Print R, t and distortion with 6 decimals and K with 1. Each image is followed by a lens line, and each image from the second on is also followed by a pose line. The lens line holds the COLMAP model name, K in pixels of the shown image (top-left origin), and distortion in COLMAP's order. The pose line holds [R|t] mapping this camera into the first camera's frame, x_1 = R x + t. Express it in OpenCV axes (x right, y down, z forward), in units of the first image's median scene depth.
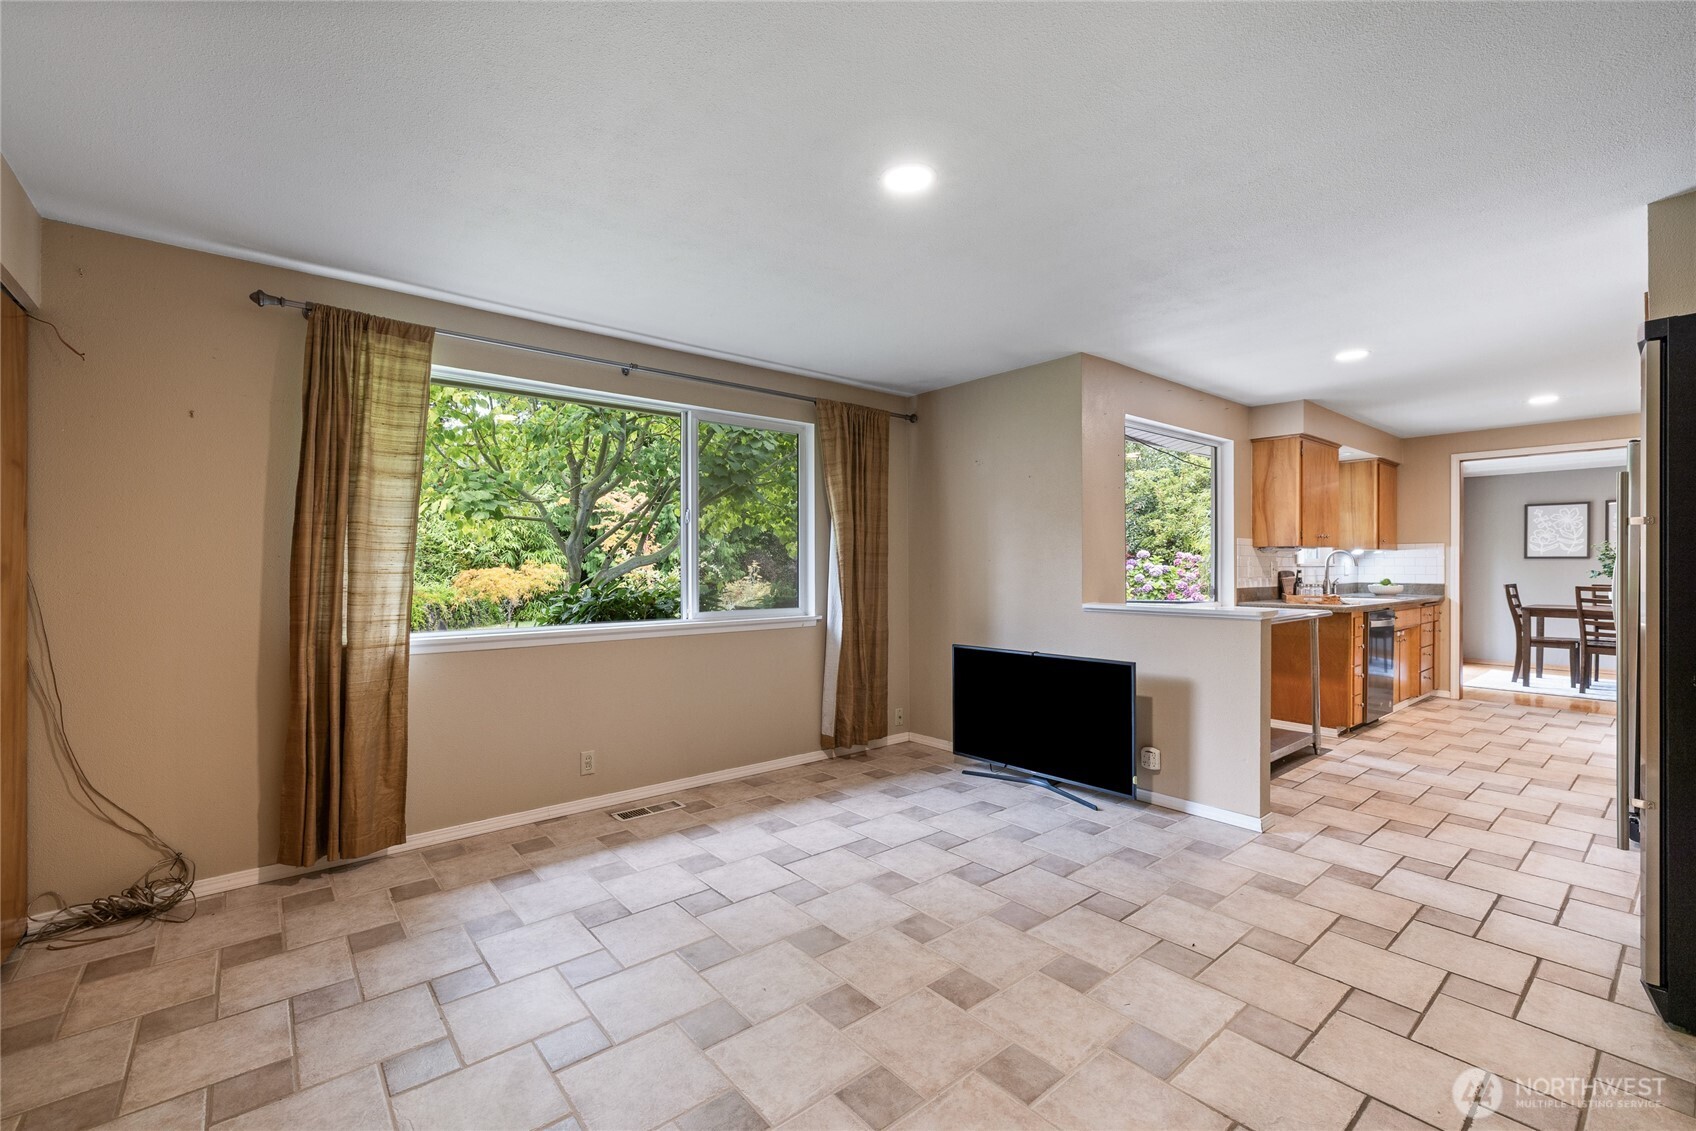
lens RADIAL K [[713.6, 0, 843.9], [0, 713.6, 574.7], [0, 0, 1]] dist [0.000593, -0.000064]
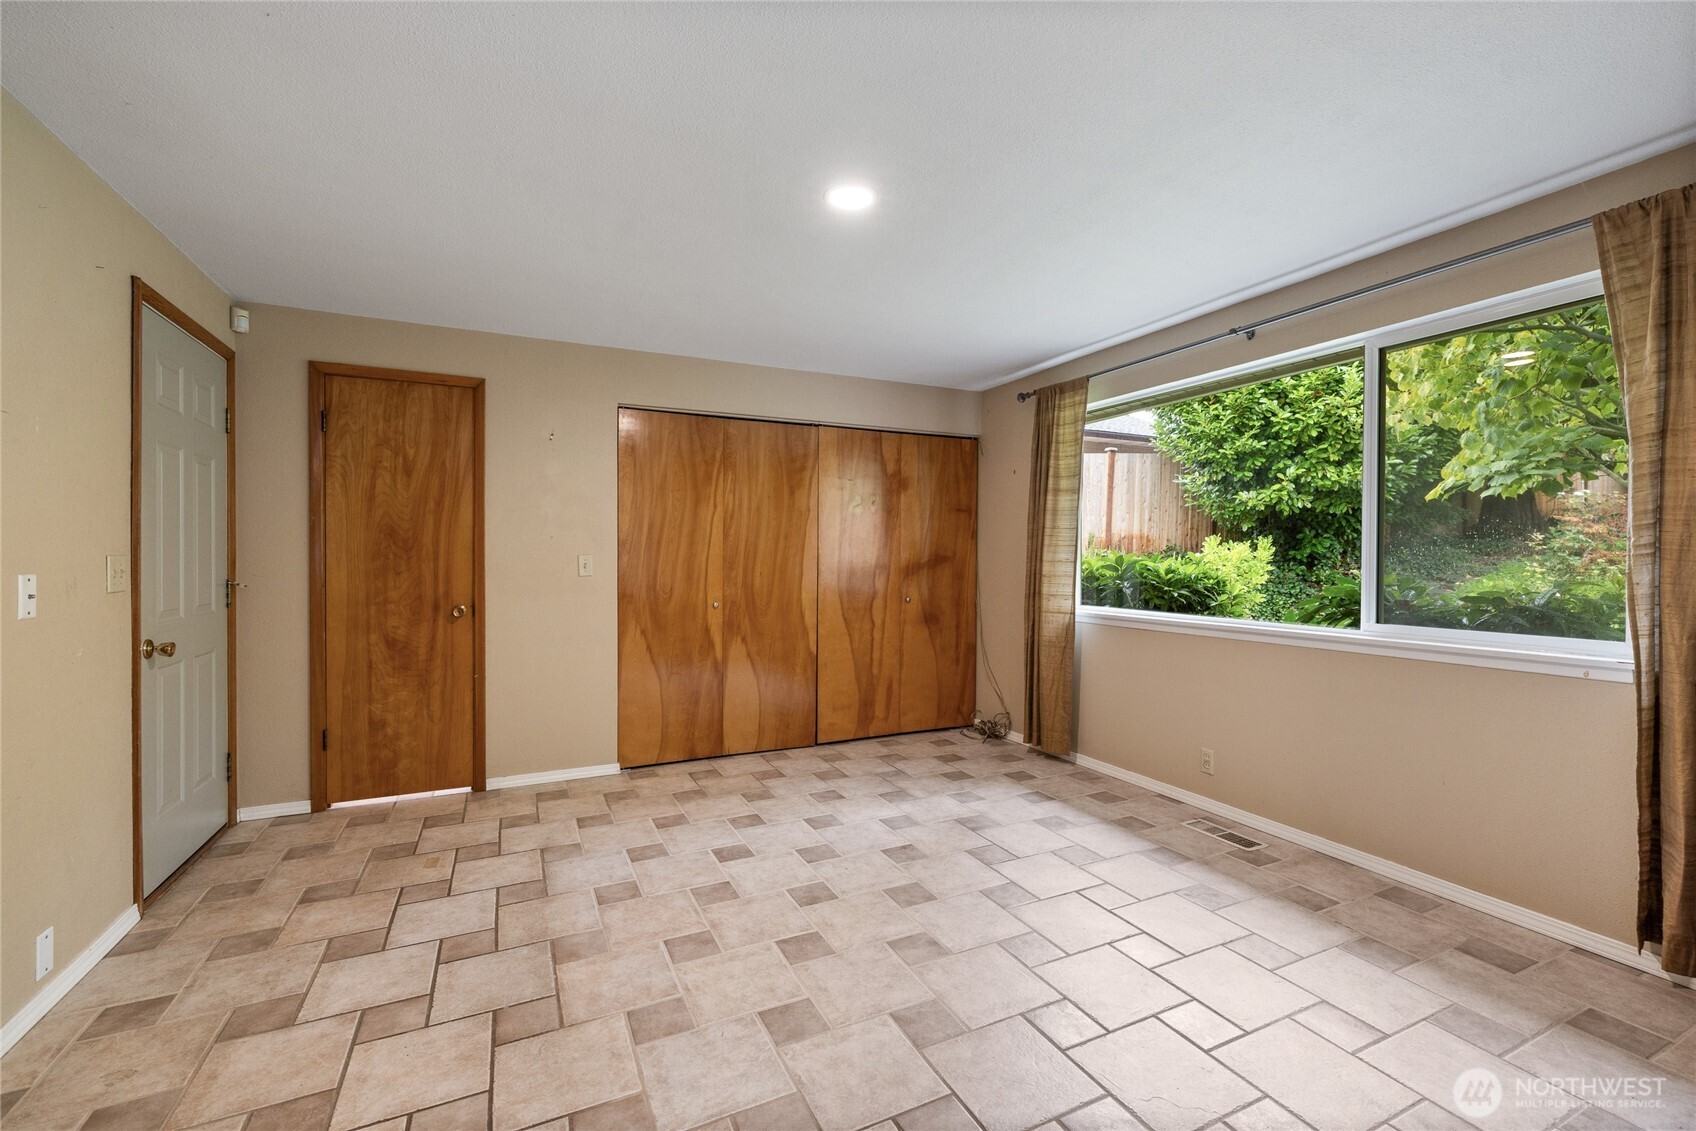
lens RADIAL K [[711.6, 0, 848.0], [0, 711.6, 565.5], [0, 0, 1]] dist [0.000951, 0.000164]
pose [[-0.241838, 0.013828, -0.970218, 0.866923], [-0.009660, 0.999815, 0.016658, -0.014678], [0.970268, 0.013401, -0.241660, 0.957094]]
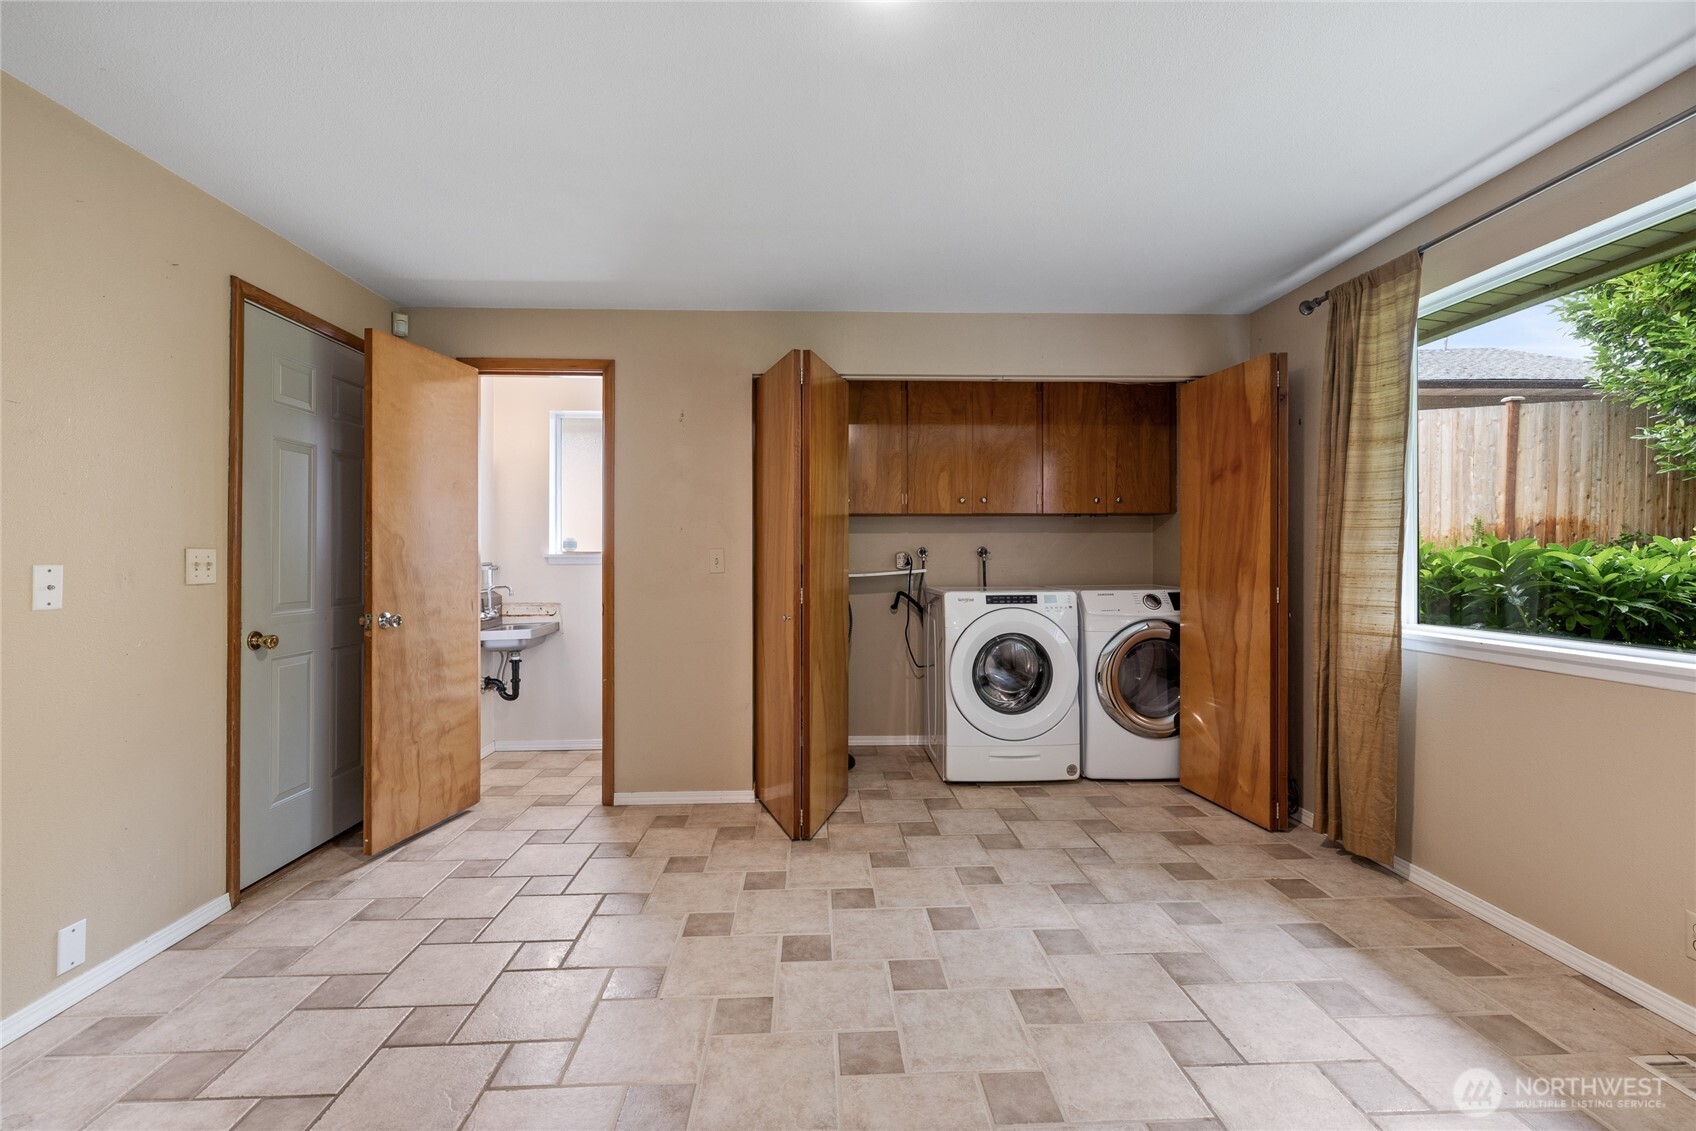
lens RADIAL K [[721.4, 0, 843.1], [0, 721.4, 554.3], [0, 0, 1]] dist [-0.000285, 0.000790]
pose [[-0.607143, 0.001254, -0.794592, 0.497453], [-0.002051, 0.999993, 0.003146, -0.001942], [0.794590, 0.003540, -0.607136, 1.049119]]
